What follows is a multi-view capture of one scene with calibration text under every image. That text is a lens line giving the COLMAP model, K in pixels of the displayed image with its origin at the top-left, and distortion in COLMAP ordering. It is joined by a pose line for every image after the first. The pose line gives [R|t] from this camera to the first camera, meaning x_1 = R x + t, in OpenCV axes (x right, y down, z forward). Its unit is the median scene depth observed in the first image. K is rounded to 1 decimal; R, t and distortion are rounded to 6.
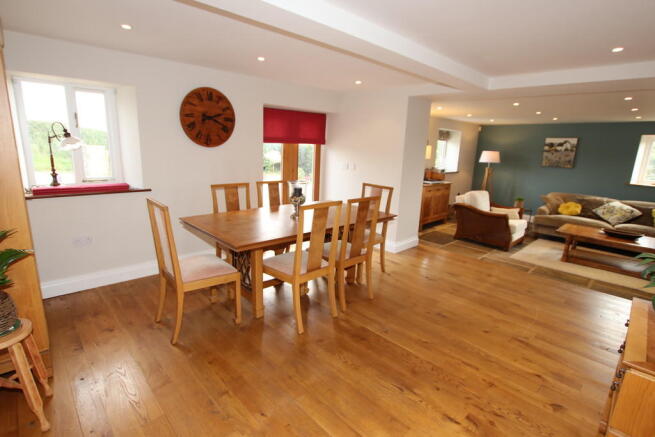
lens RADIAL K [[307.6, 0, 327.3], [0, 307.6, 217.1], [0, 0, 1]] dist [-0.025047, 0.001646]
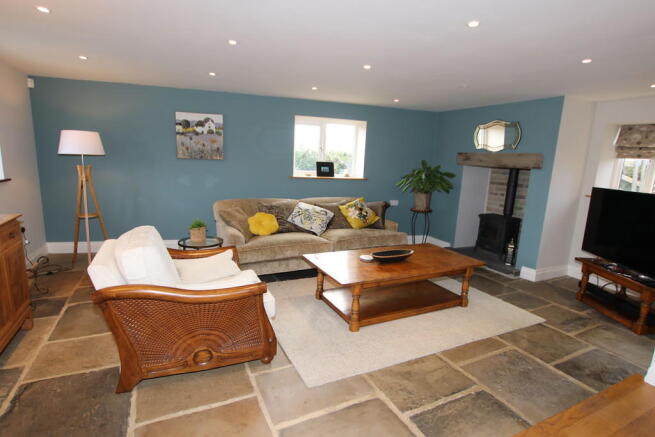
lens RADIAL K [[336.8, 0, 325.8], [0, 336.8, 217.6], [0, 0, 1]] dist [-0.011816, -0.000247]
pose [[0.310219, -0.185313, 0.932429, 0.157623], [0.183316, 0.974070, 0.132600, -0.092438], [-0.932823, 0.129794, 0.336146, 0.541553]]
